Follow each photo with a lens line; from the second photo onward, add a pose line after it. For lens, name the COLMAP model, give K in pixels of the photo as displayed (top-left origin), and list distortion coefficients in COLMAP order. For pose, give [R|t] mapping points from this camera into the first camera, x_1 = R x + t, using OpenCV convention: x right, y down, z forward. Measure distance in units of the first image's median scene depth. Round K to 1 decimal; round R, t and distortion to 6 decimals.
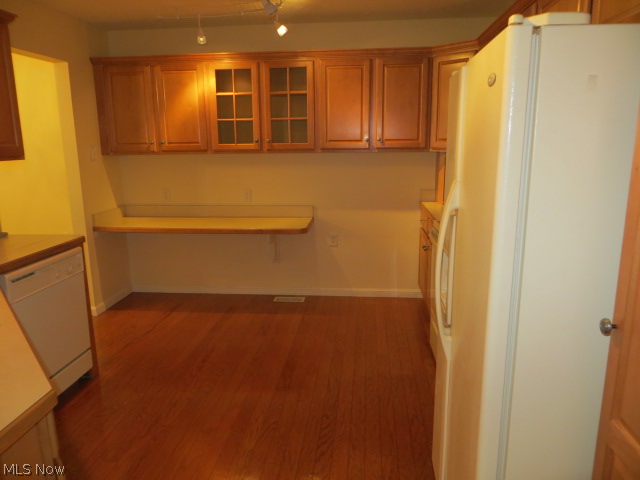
lens RADIAL K [[470.6, 0, 320.0], [0, 470.6, 240.0], [0, 0, 1]] dist [-0.025646, -0.001583]
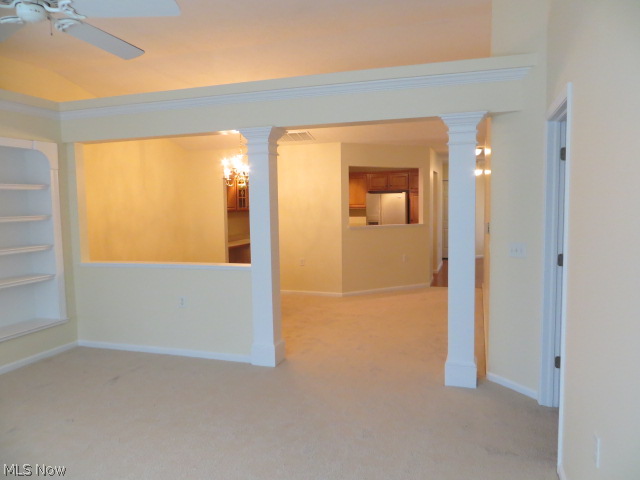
lens RADIAL K [[470.6, 0, 320.0], [0, 470.6, 240.0], [0, 0, 1]] dist [-0.025646, -0.001583]
pose [[0.190506, -0.064369, 0.979573, -2.435427], [0.217018, 0.975921, 0.021923, -0.014057], [-0.957398, 0.208408, 0.199888, 0.186547]]
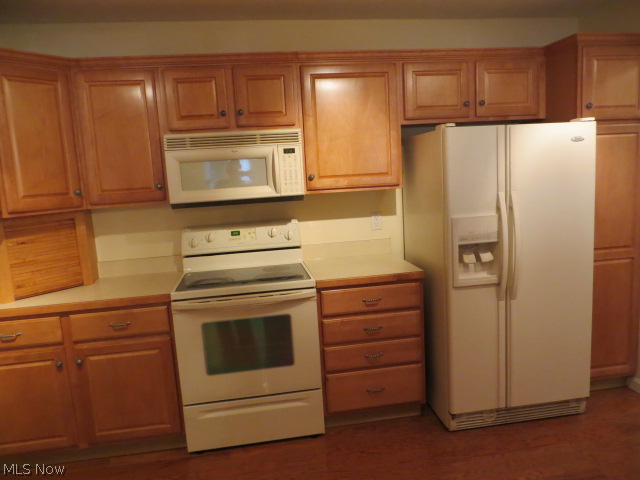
lens RADIAL K [[470.6, 0, 320.0], [0, 470.6, 240.0], [0, 0, 1]] dist [-0.025646, -0.001583]
pose [[-0.250171, -0.100942, 0.962925, -0.471268], [0.254693, 0.952661, 0.166036, -0.145608], [-0.934102, 0.286788, -0.212619, 0.707049]]
